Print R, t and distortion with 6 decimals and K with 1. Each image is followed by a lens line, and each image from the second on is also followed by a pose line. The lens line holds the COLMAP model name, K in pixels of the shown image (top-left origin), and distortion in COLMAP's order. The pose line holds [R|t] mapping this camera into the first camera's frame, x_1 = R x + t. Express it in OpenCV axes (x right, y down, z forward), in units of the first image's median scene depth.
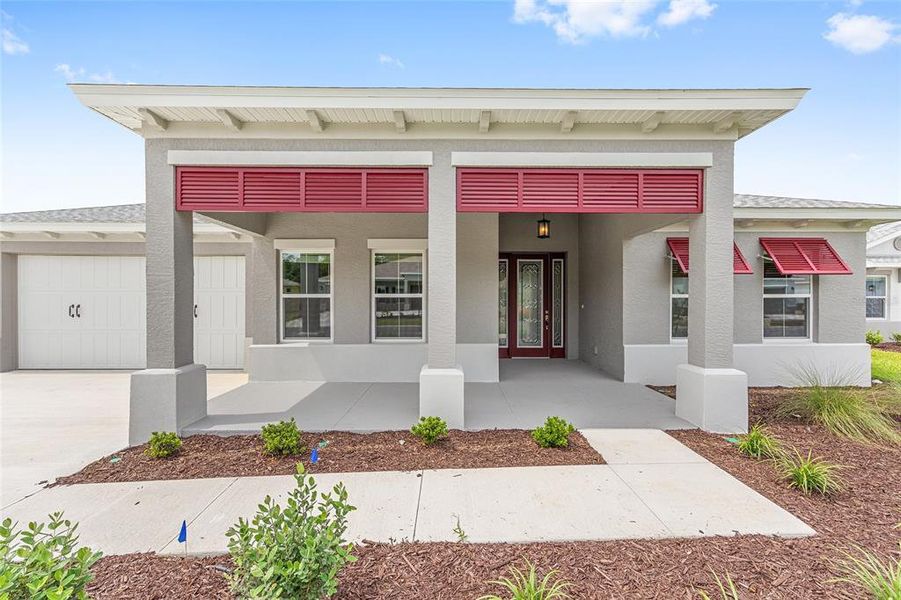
lens RADIAL K [[360.2, 0, 450.5], [0, 360.2, 300.0], [0, 0, 1]] dist [-0.000240, 0.000033]
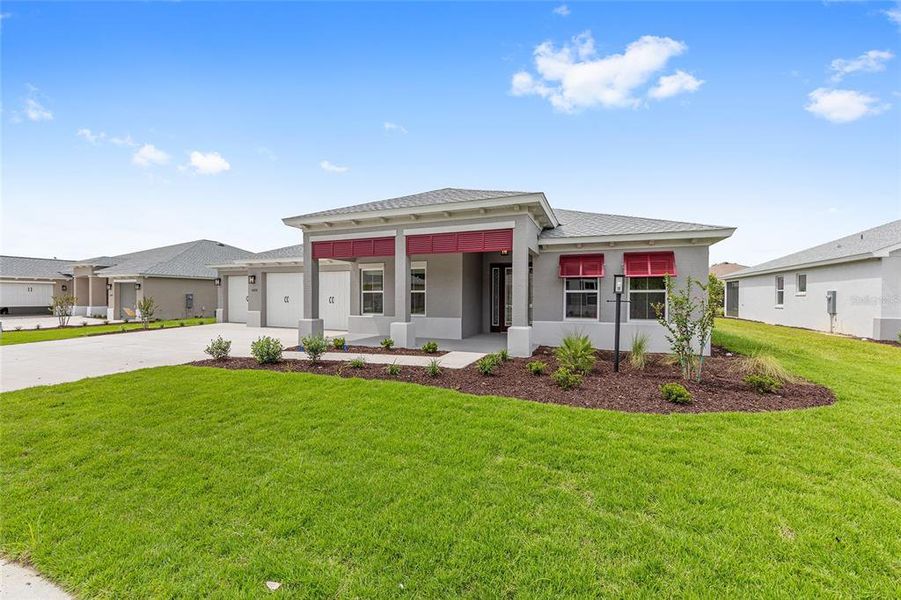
lens RADIAL K [[360.2, 0, 450.5], [0, 360.2, 300.0], [0, 0, 1]] dist [-0.000240, 0.000033]
pose [[0.922880, 0.007717, -0.385011, 0.766729], [-0.005643, 0.999963, 0.006518, 0.018979], [0.385047, -0.003843, 0.922889, -0.673060]]
